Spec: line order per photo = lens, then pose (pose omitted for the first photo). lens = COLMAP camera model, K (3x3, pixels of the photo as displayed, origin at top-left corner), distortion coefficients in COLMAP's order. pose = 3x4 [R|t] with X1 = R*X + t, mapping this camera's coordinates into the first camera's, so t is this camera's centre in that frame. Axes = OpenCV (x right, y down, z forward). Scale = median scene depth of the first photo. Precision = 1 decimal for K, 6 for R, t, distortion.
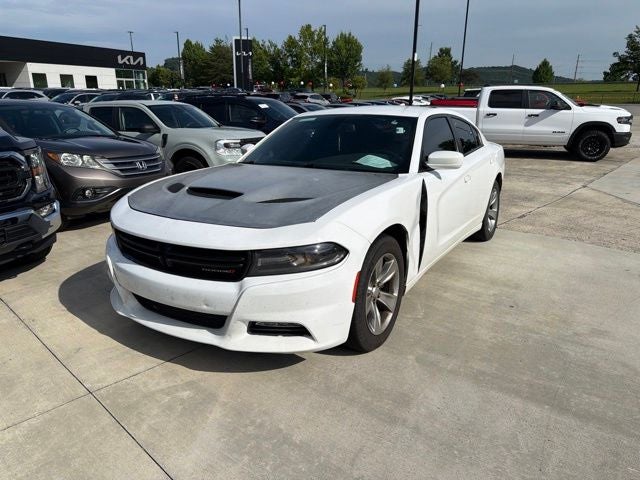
lens RADIAL K [[453.5, 0, 314.8], [0, 453.5, 239.5], [0, 0, 1]] dist [0.010379, -0.014757]
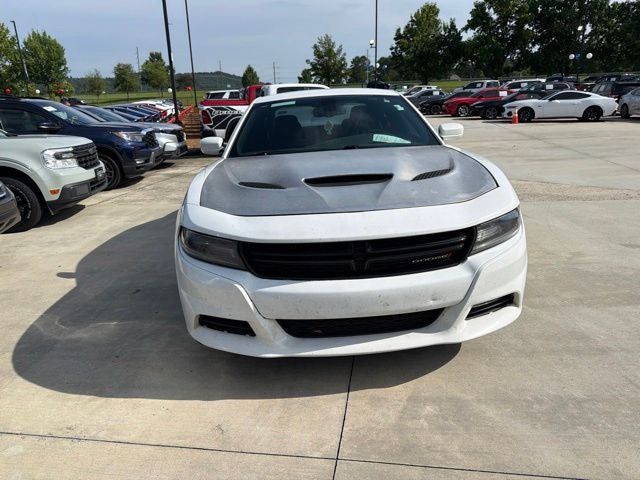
lens RADIAL K [[453.5, 0, 322.3], [0, 453.5, 244.1], [0, 0, 1]] dist [0.010379, -0.014757]
pose [[0.825661, -0.197574, 0.528440, -0.359407], [0.198759, 0.978488, 0.055287, -0.020380], [-0.527995, 0.059383, 0.847169, 0.160007]]
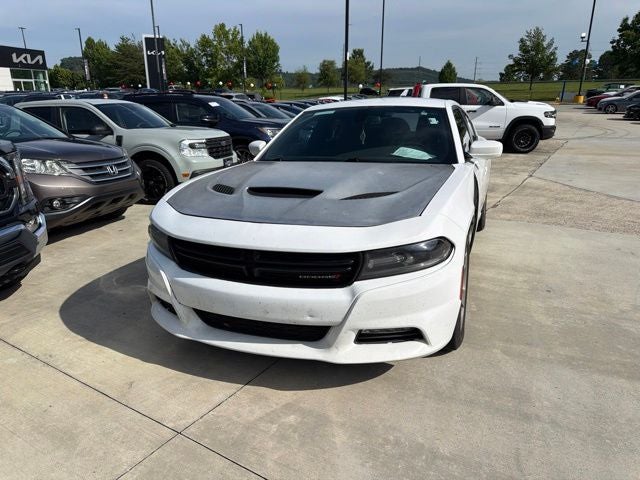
lens RADIAL K [[453.5, 0, 322.4], [0, 453.5, 244.3], [0, 0, 1]] dist [0.010379, -0.014757]
pose [[0.981506, -0.066396, 0.179550, -0.155576], [0.065034, 0.997792, 0.013470, -0.002985], [-0.180048, -0.001544, 0.983657, 0.052106]]
